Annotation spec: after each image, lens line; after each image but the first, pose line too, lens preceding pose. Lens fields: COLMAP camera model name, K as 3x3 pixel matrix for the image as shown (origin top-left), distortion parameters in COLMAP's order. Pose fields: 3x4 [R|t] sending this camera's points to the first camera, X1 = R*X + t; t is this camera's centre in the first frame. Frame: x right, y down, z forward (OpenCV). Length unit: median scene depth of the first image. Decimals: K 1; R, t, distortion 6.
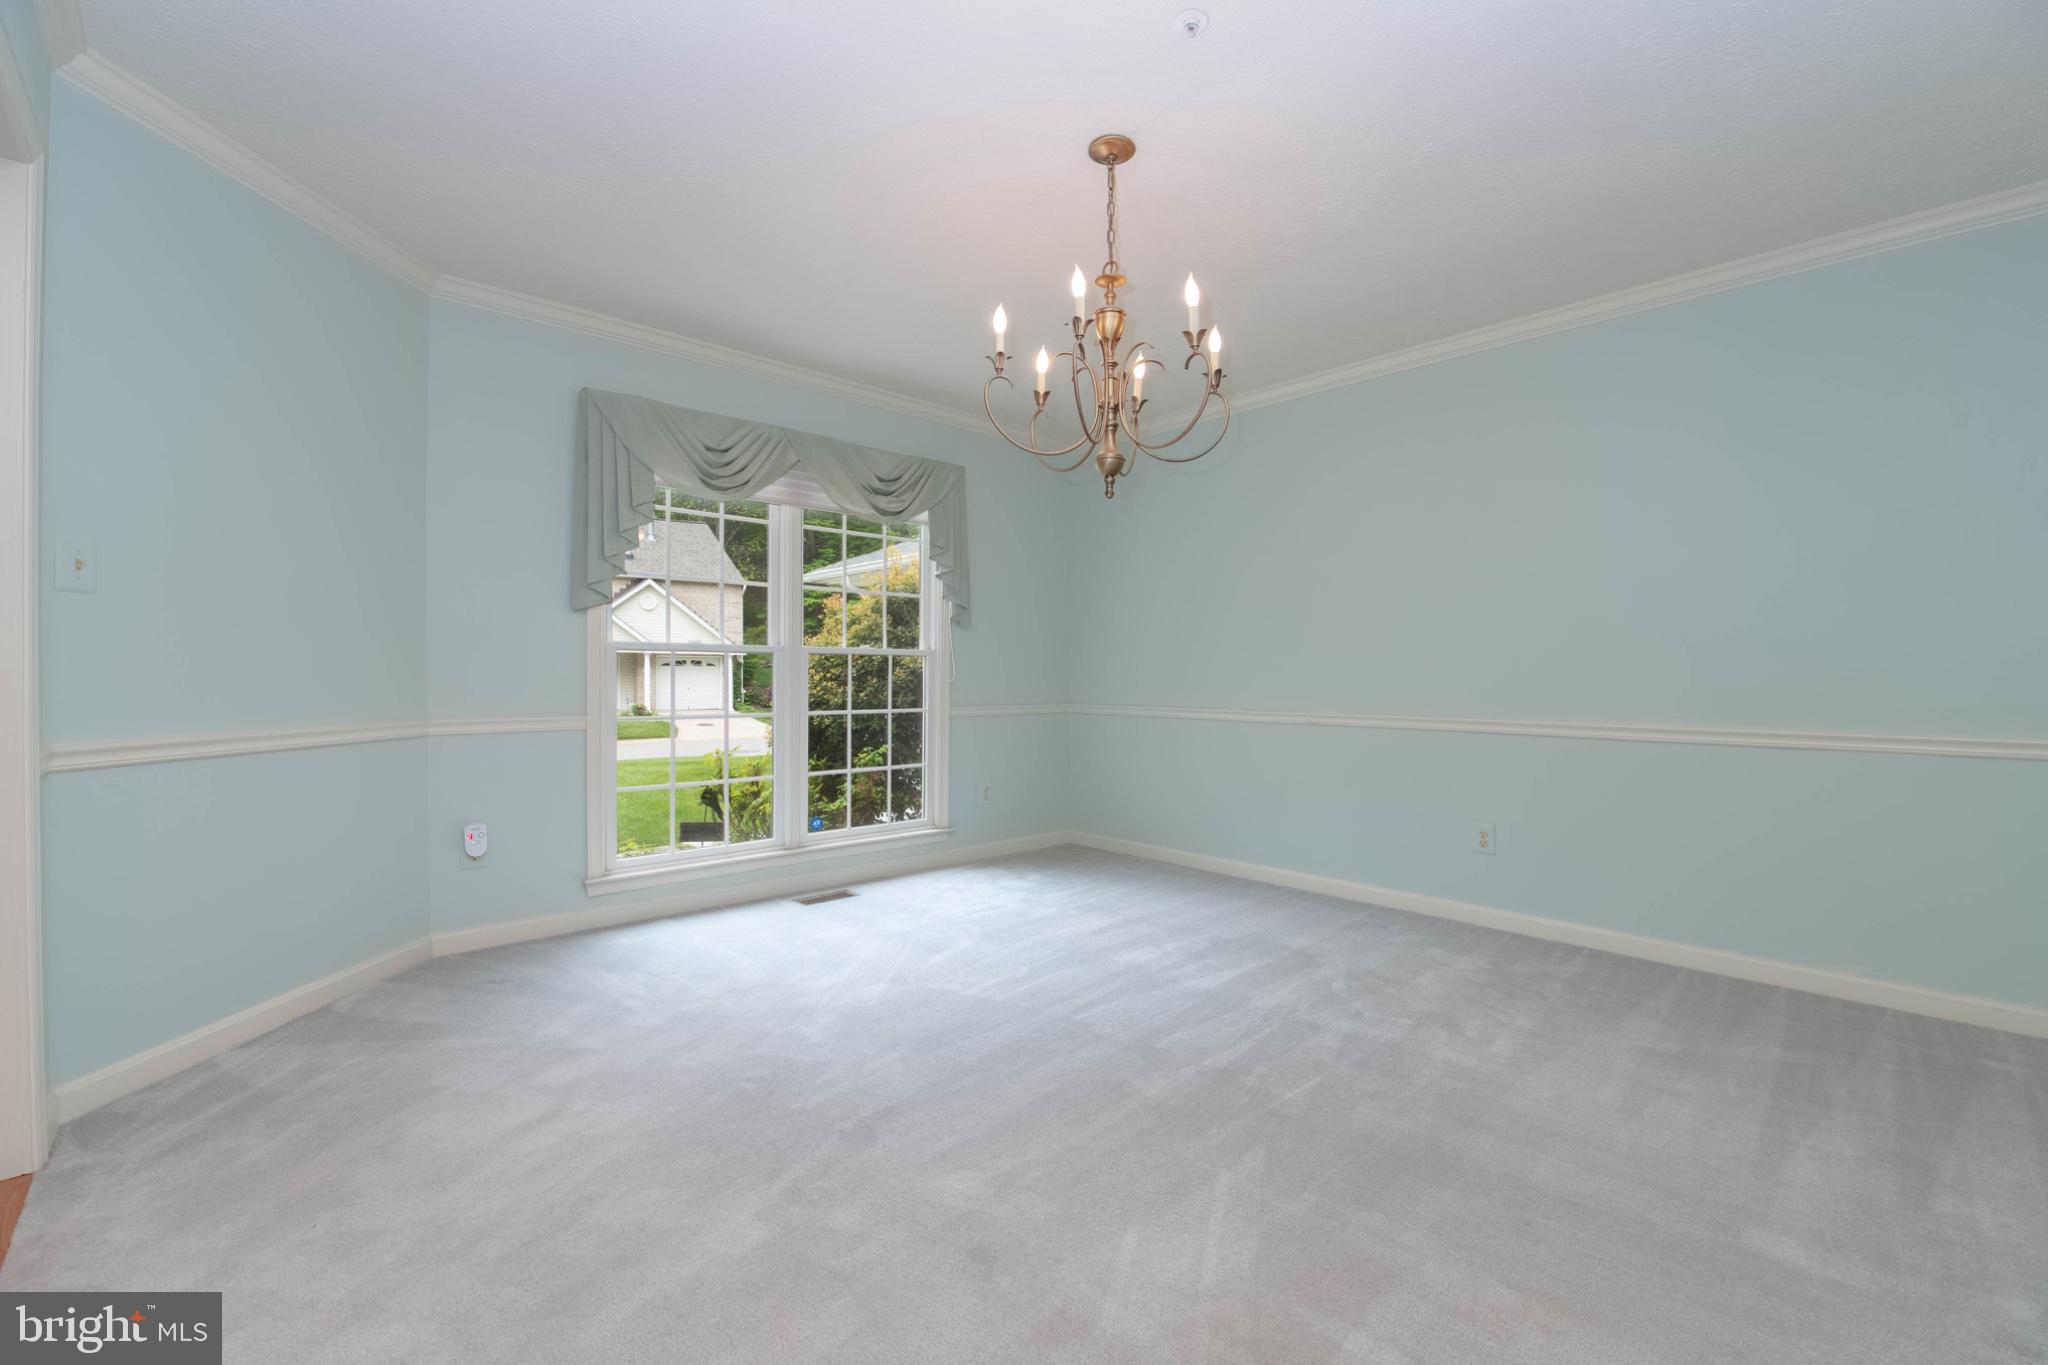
lens RADIAL K [[892.4, 0, 1022.2], [0, 892.4, 675.7], [0, 0, 1]] dist [-0.000623, -0.000169]
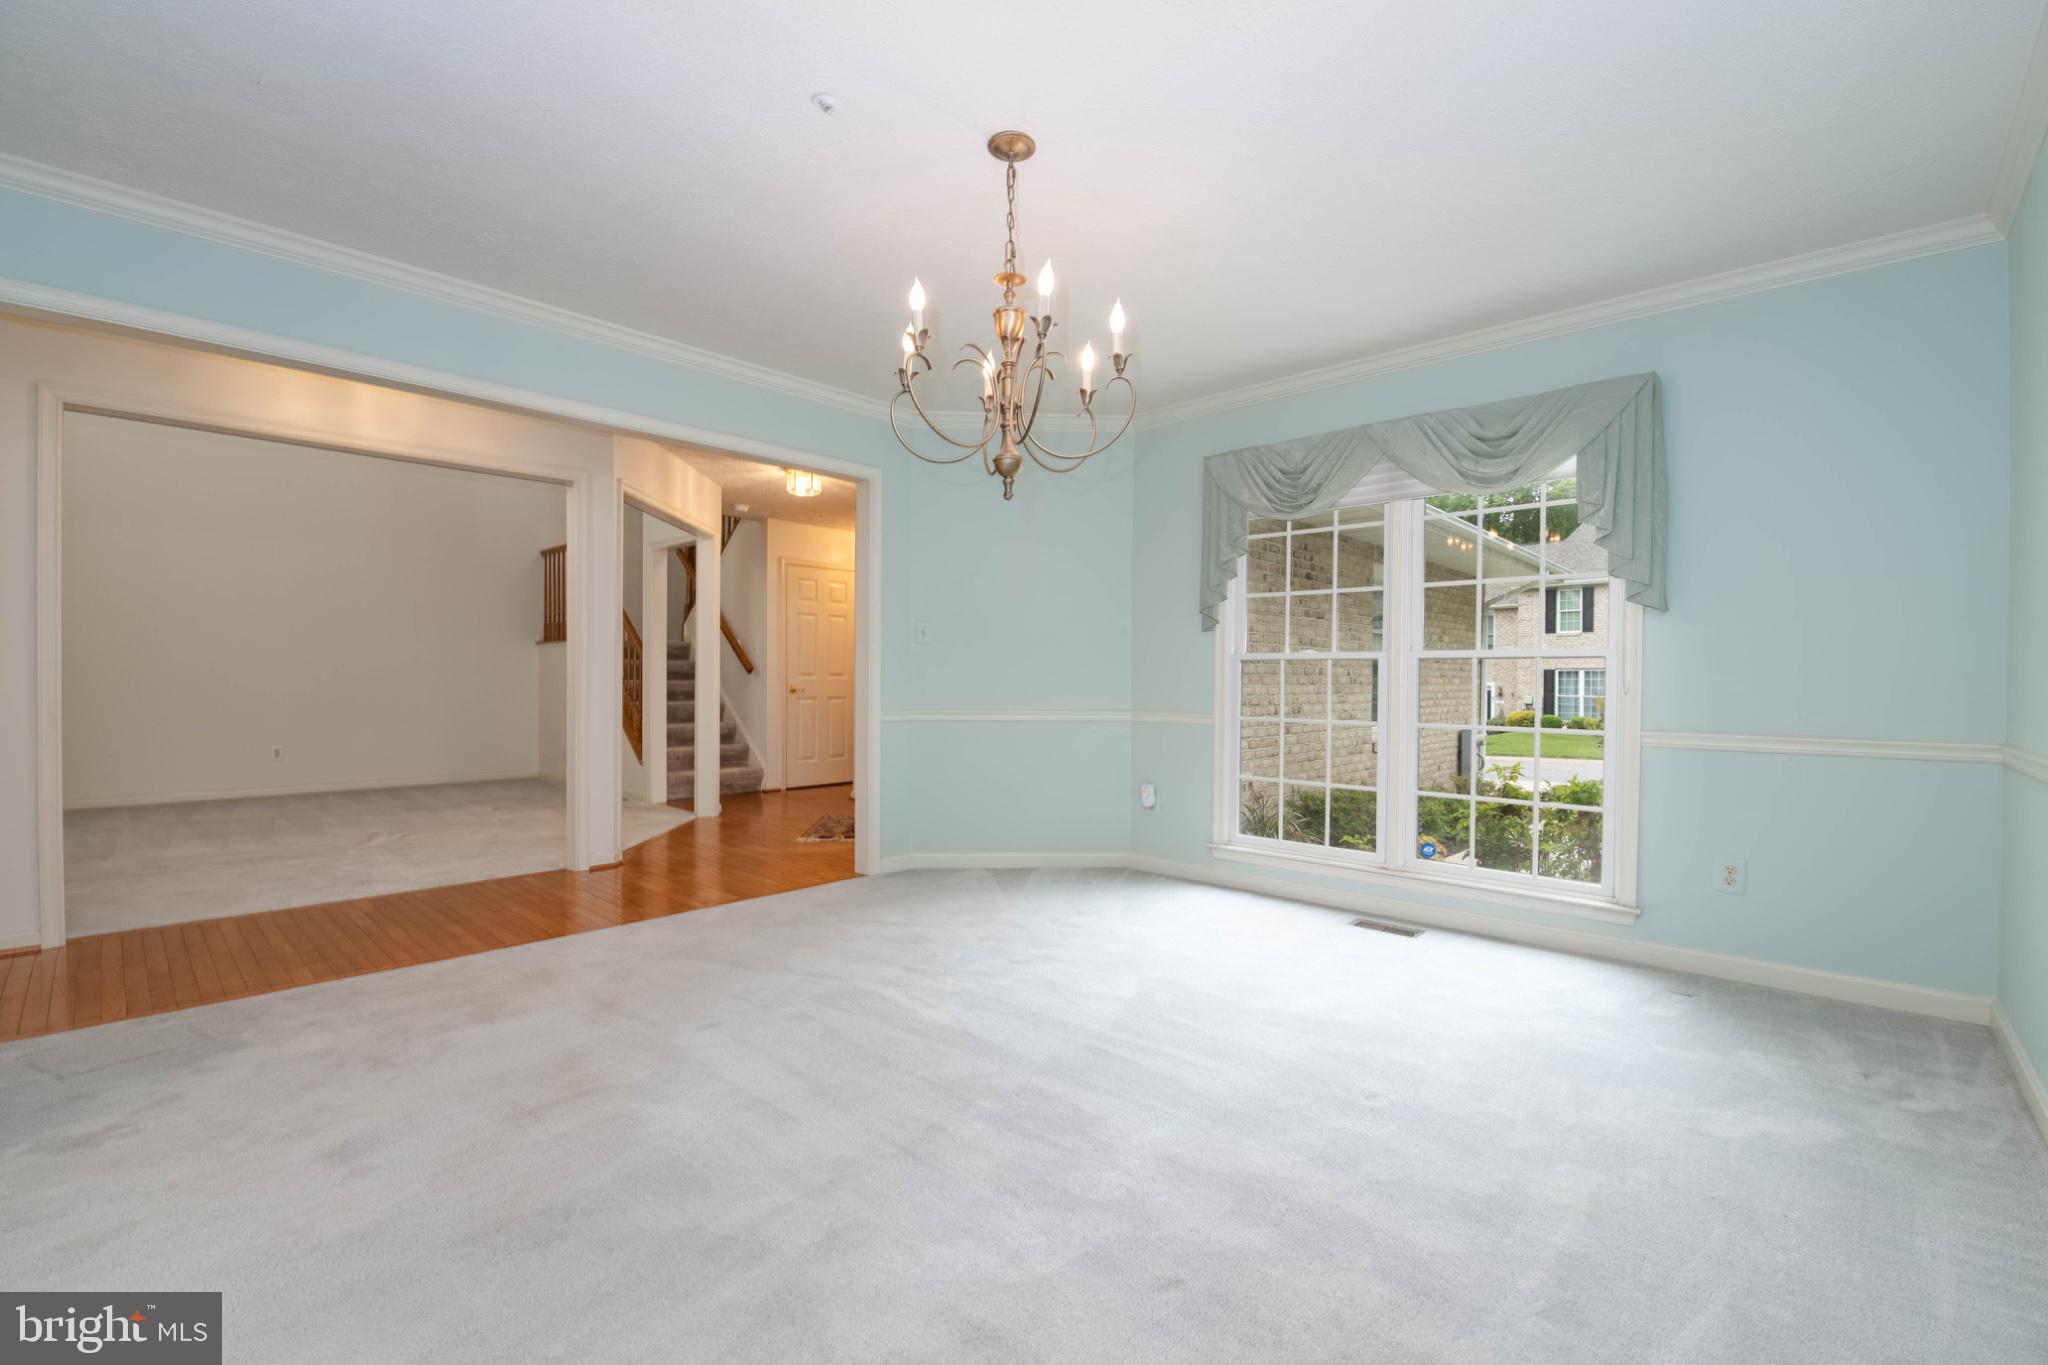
lens RADIAL K [[899.1, 0, 1067.2], [0, 899.1, 671.6], [0, 0, 1]] dist [-0.001329, -0.000337]
pose [[0.078995, -0.012616, -0.996795, 0.820691], [-0.003151, 0.999912, -0.012905, 0.001450], [0.996870, 0.004160, 0.078948, 0.743101]]
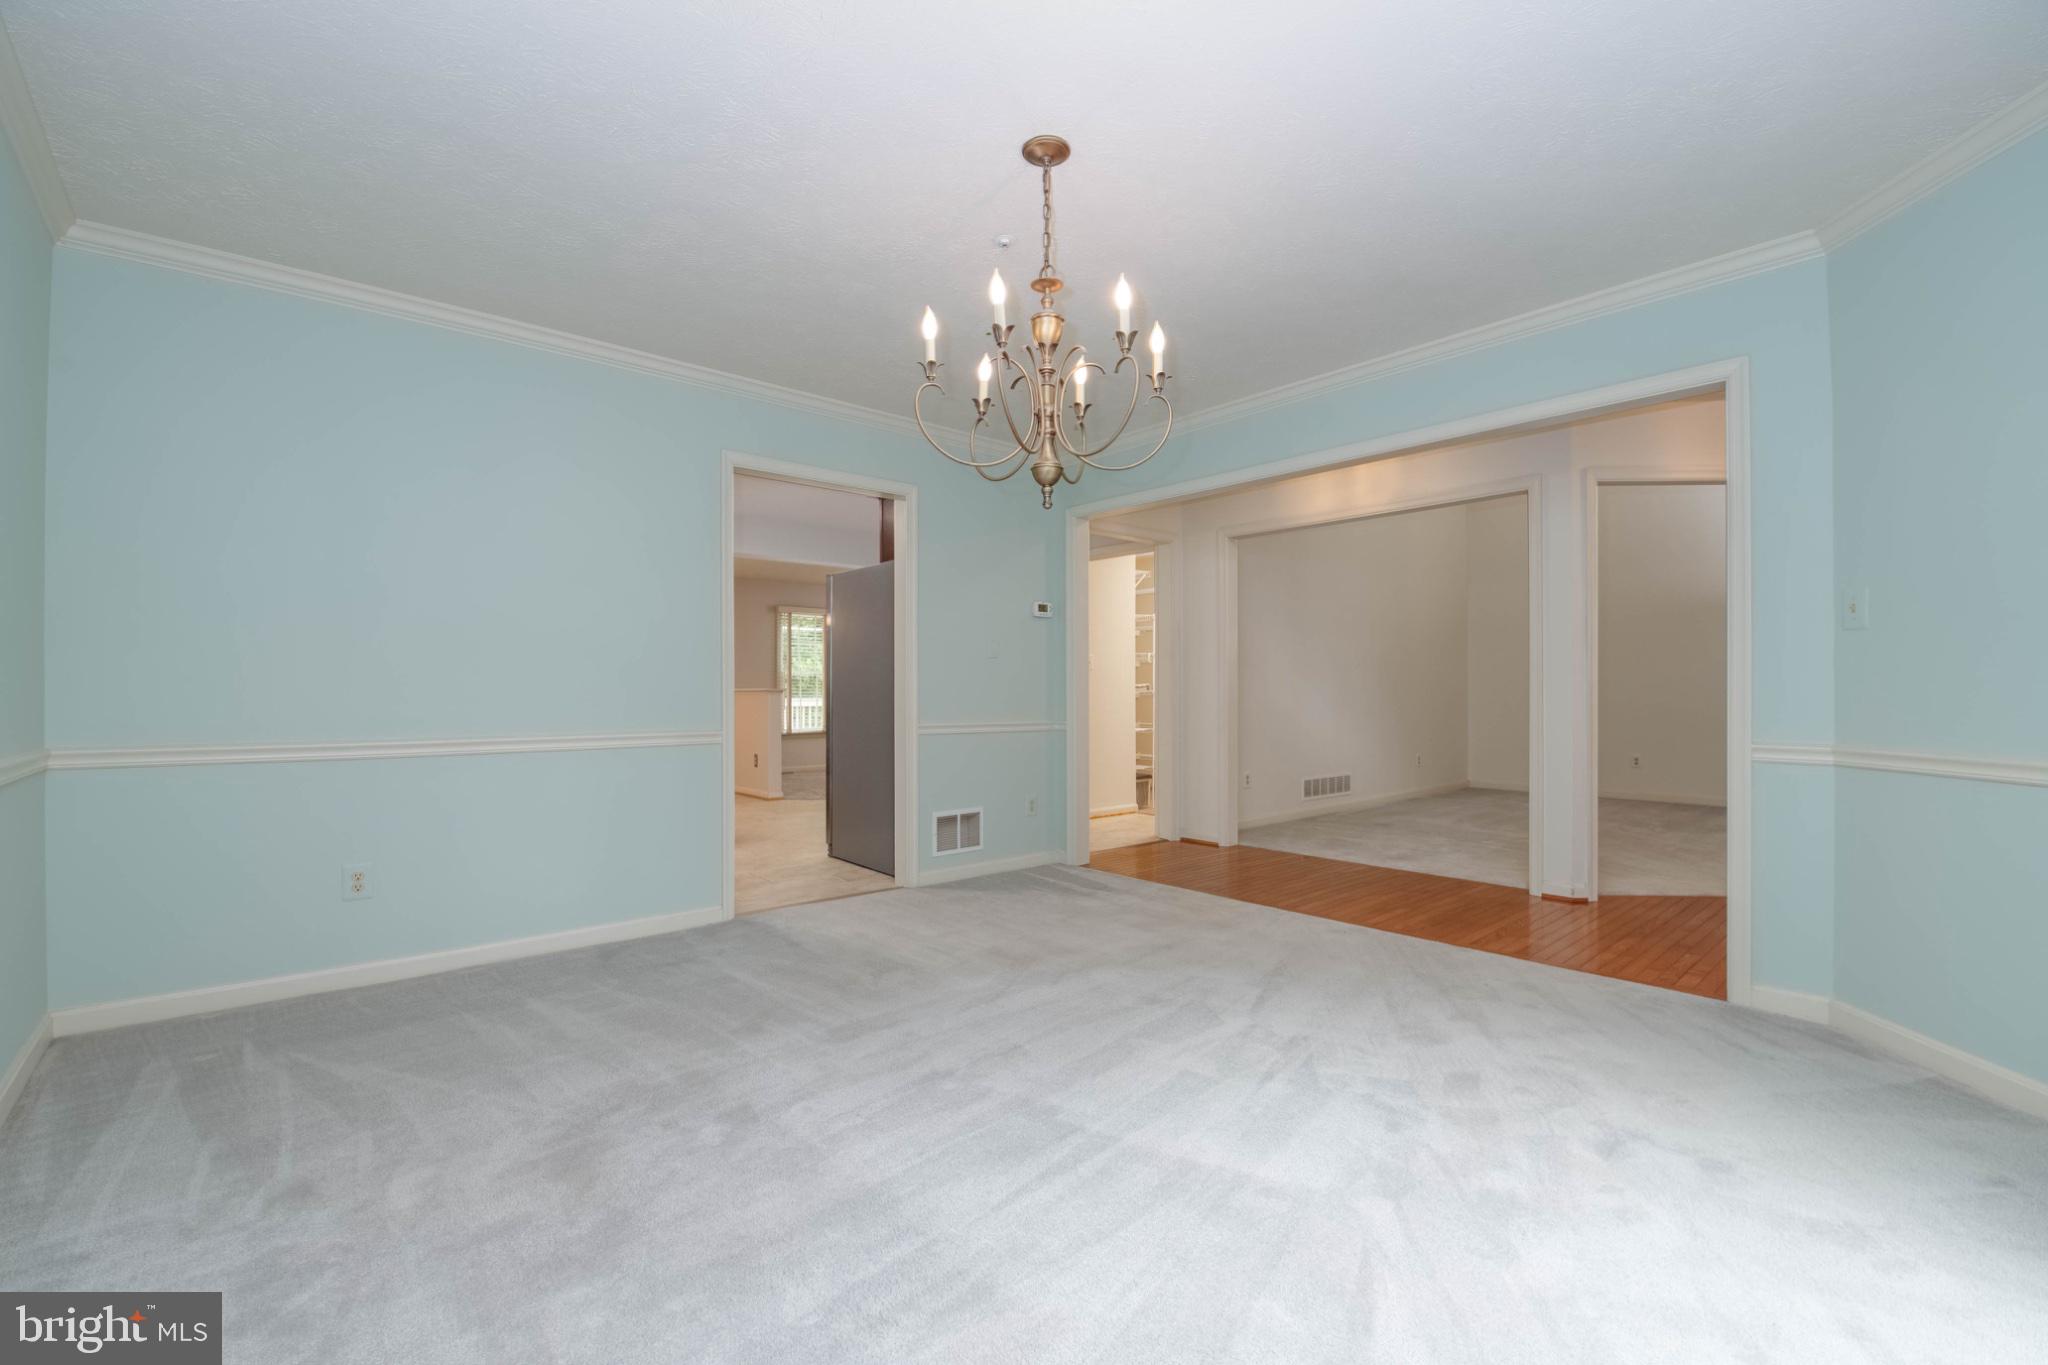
lens RADIAL K [[904.5, 0, 1016.0], [0, 904.5, 690.0], [0, 0, 1]] dist [-0.000734, -0.000205]
pose [[-0.997070, -0.004240, 0.076372, 0.073193], [-0.004443, 0.999987, -0.002489, -0.001037], [-0.076361, -0.002821, -0.997076, 1.450998]]
